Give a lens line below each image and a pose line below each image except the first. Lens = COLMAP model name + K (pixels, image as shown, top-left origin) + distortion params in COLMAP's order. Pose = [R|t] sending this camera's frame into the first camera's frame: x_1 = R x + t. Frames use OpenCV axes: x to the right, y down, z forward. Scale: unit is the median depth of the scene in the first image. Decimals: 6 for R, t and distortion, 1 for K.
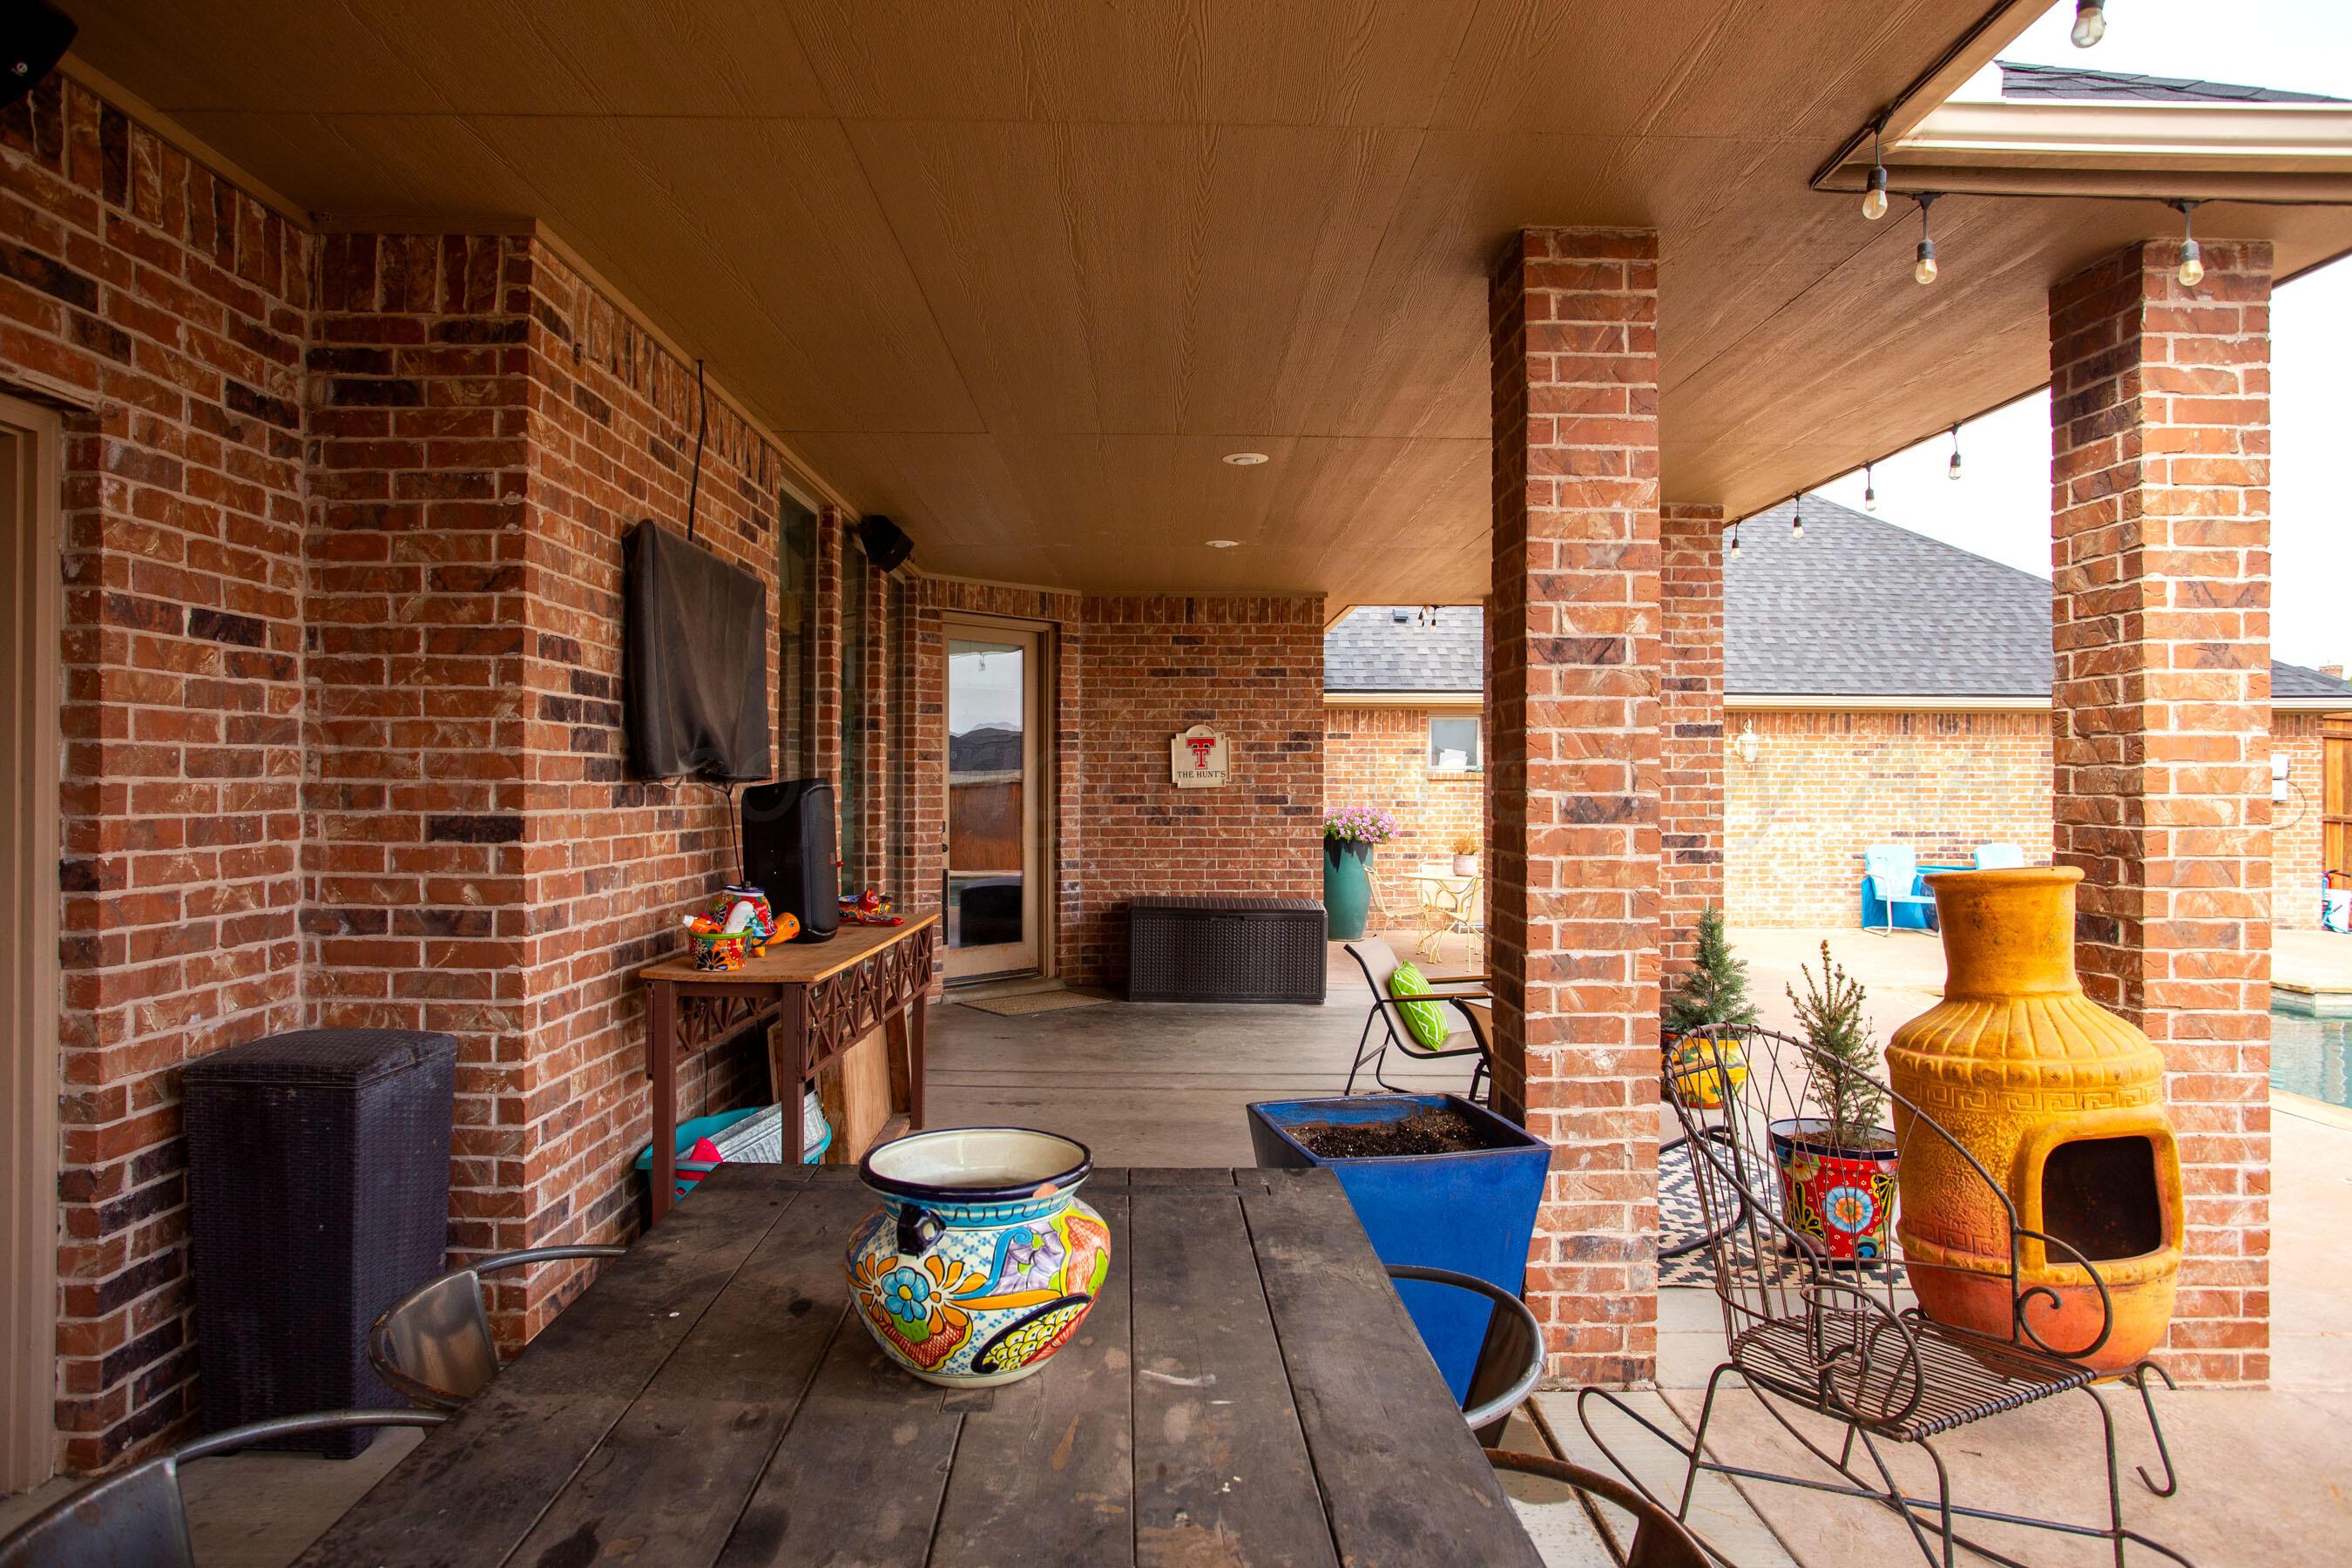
lens RADIAL K [[1398.4, 0, 1177.7], [0, 1398.4, 784.4], [0, 0, 1]] dist [-0.000111, 0.001208]
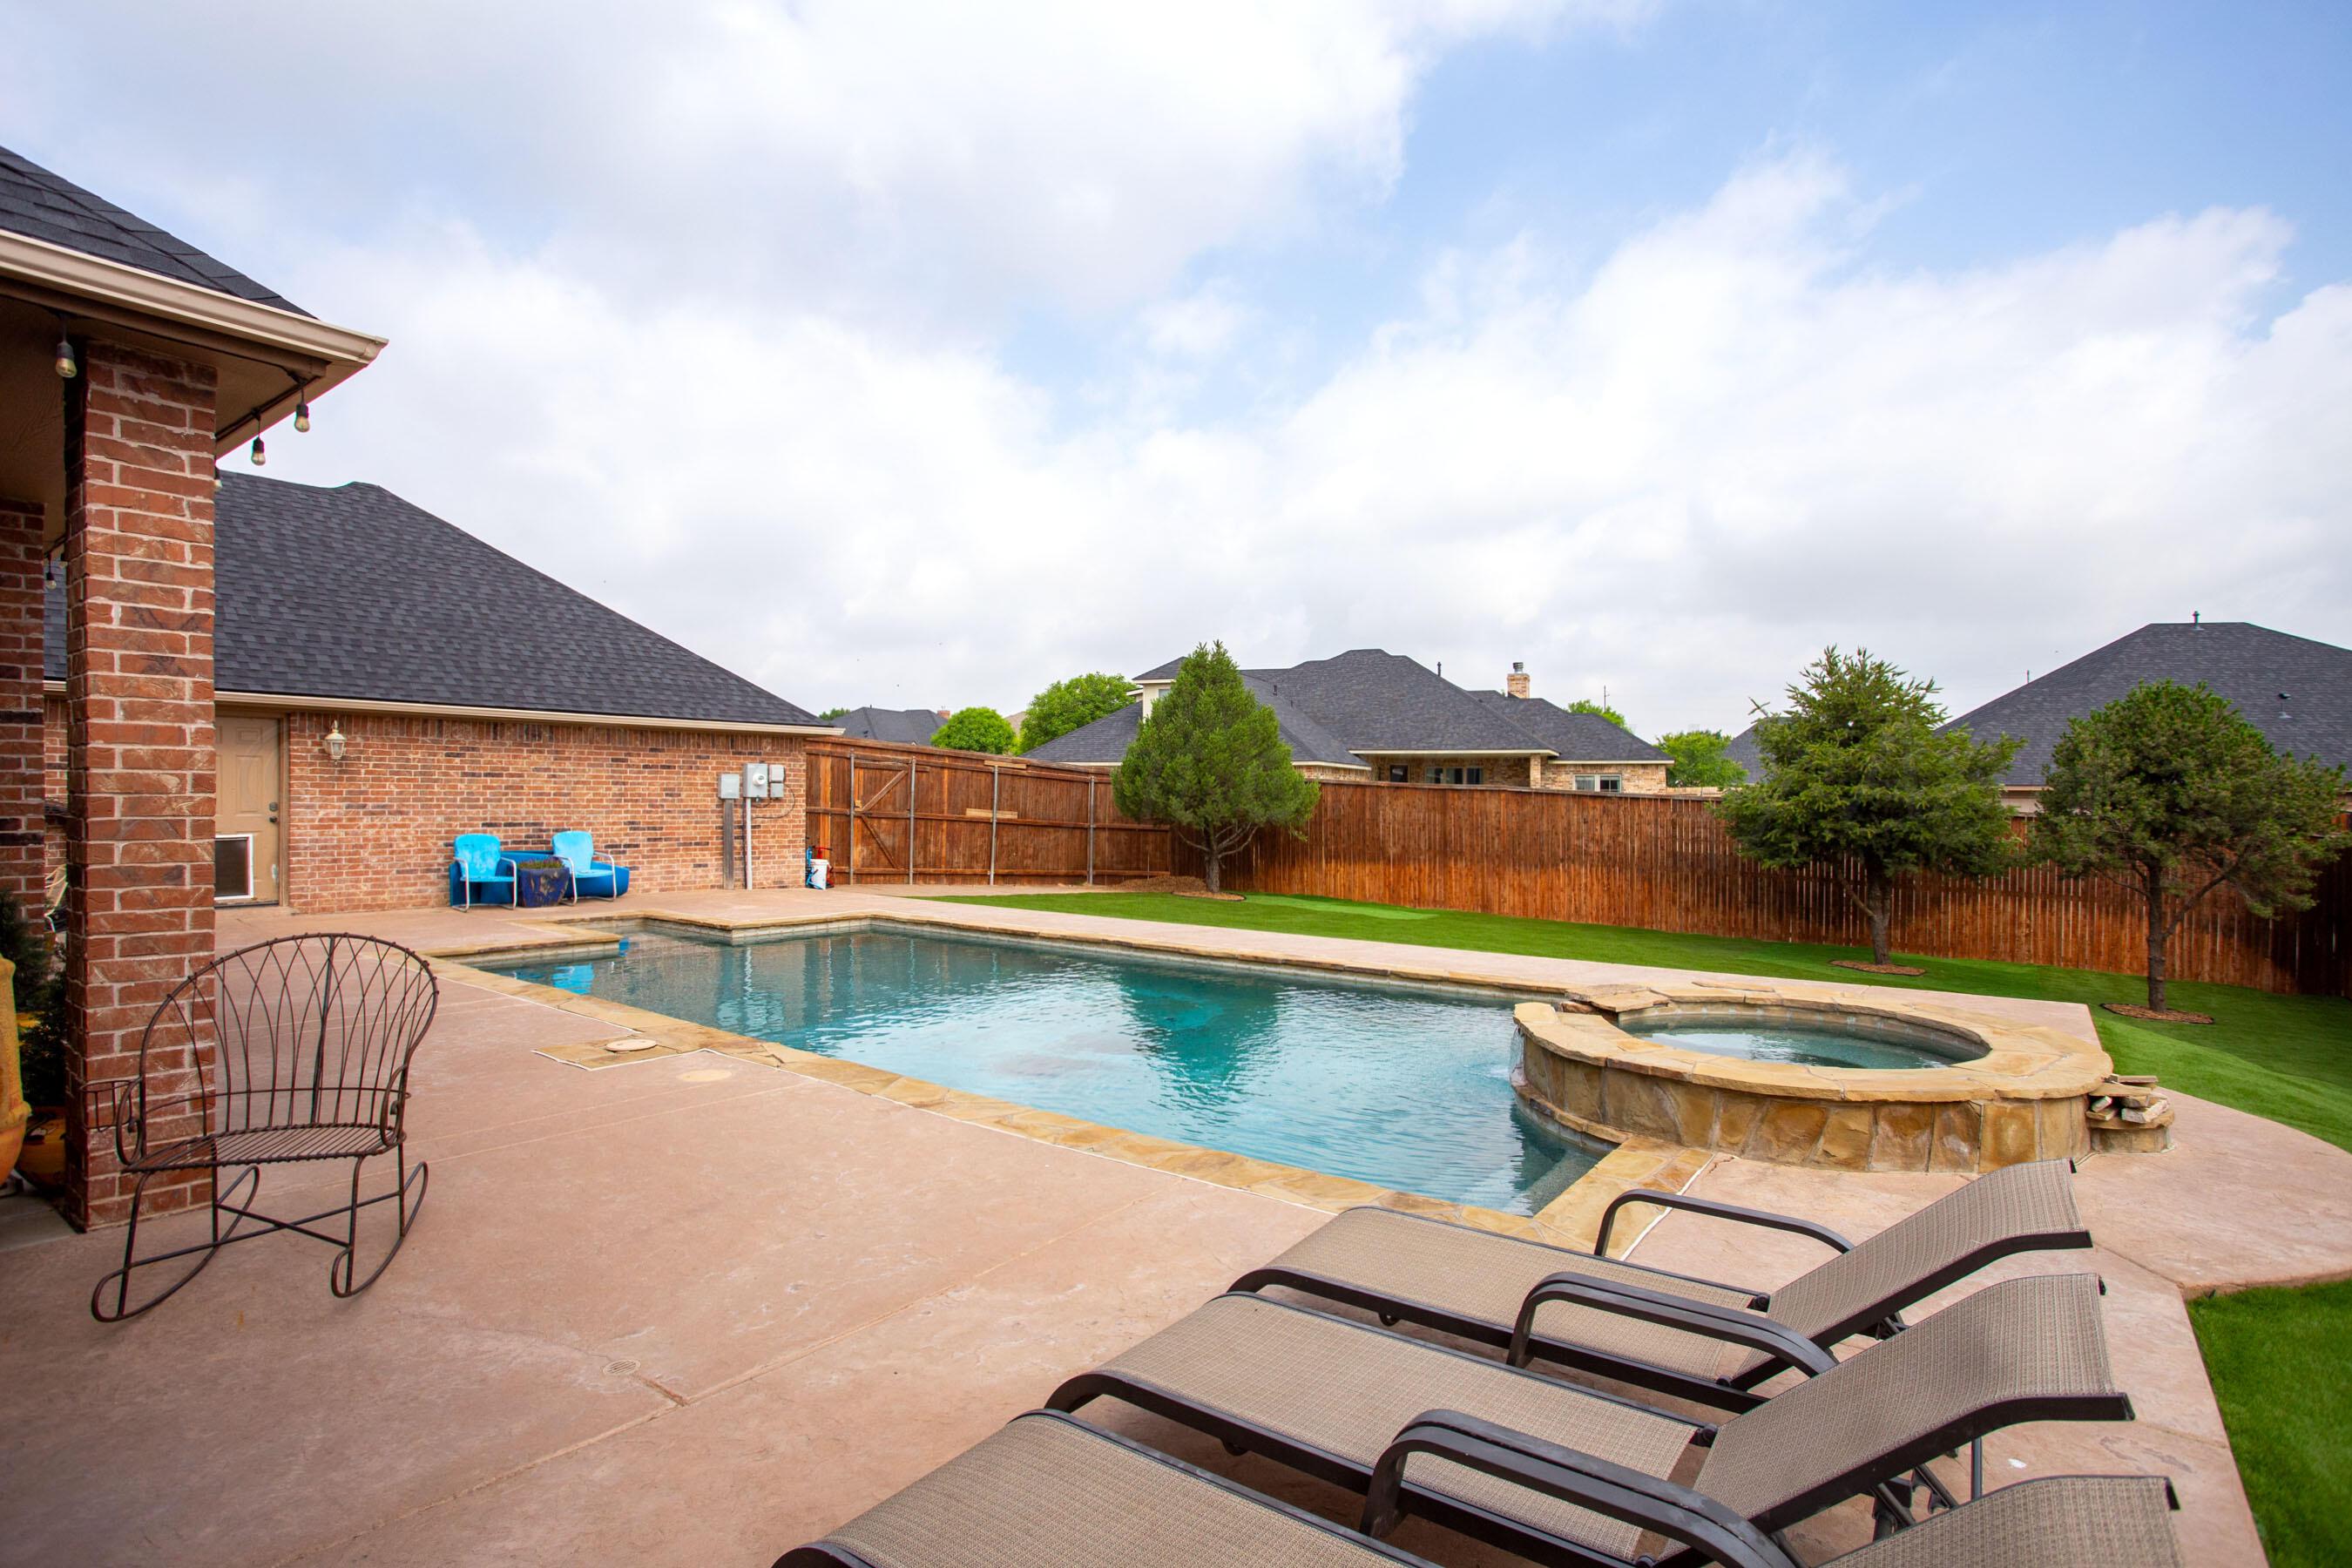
lens RADIAL K [[1204.5, 0, 1180.4], [0, 1204.5, 788.5], [0, 0, 1]] dist [-0.026911, 0.003086]
pose [[0.604613, 0.008135, 0.796478, 0.431883], [-0.009035, 0.999954, -0.003354, 0.019968], [-0.796468, -0.005168, 0.604659, -0.448719]]
